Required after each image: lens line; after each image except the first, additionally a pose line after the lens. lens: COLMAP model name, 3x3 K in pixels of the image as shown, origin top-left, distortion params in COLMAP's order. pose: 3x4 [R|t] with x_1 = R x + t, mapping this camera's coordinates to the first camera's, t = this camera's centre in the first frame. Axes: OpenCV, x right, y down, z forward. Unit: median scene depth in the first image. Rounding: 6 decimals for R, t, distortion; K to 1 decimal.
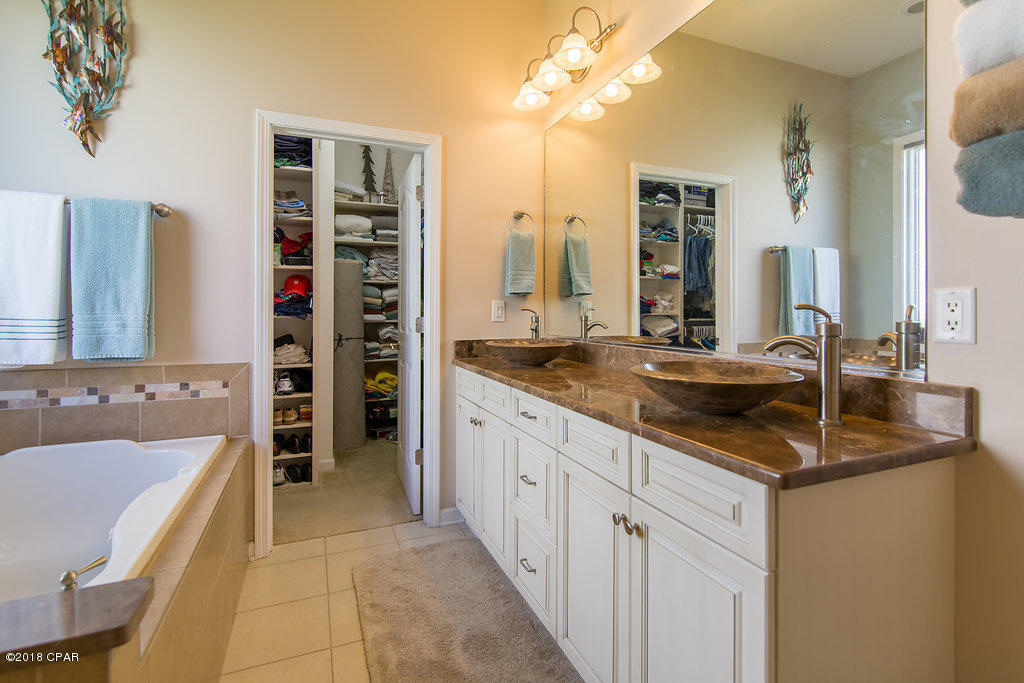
lens RADIAL K [[481.5, 0, 511.6], [0, 481.5, 309.2], [0, 0, 1]] dist [0.001424, -0.001280]
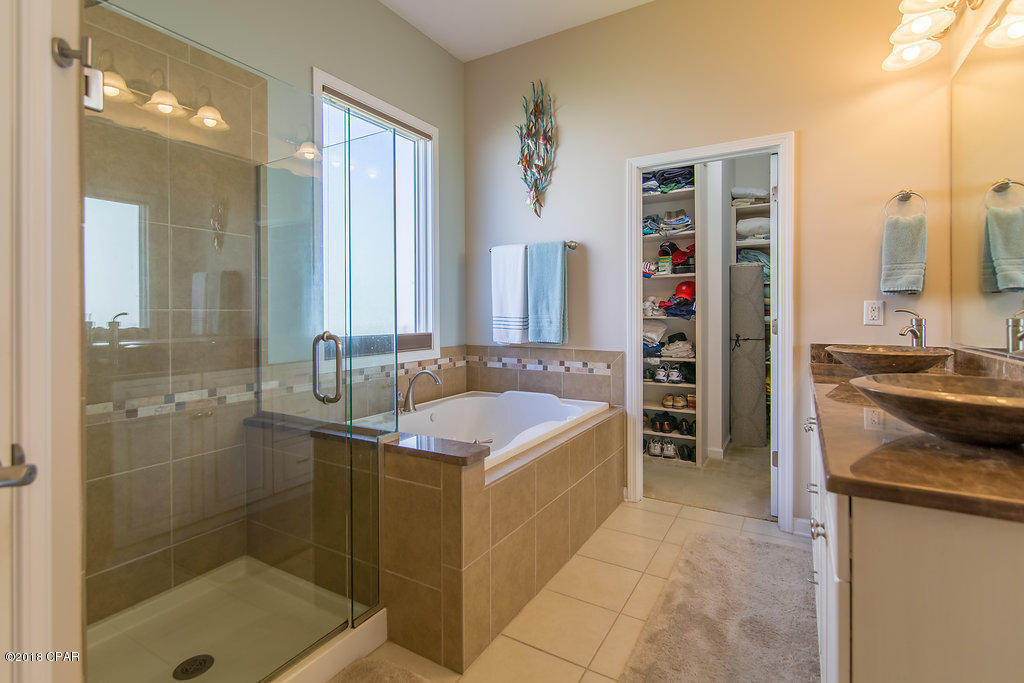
lens RADIAL K [[481.5, 0, 508.3], [0, 481.5, 315.2], [0, 0, 1]] dist [0.001424, -0.001280]
pose [[0.595421, 0.003369, -0.803407, 0.333580], [0.003649, 0.999970, 0.006898, 0.000360], [0.803405, -0.007039, 0.595391, -0.043932]]
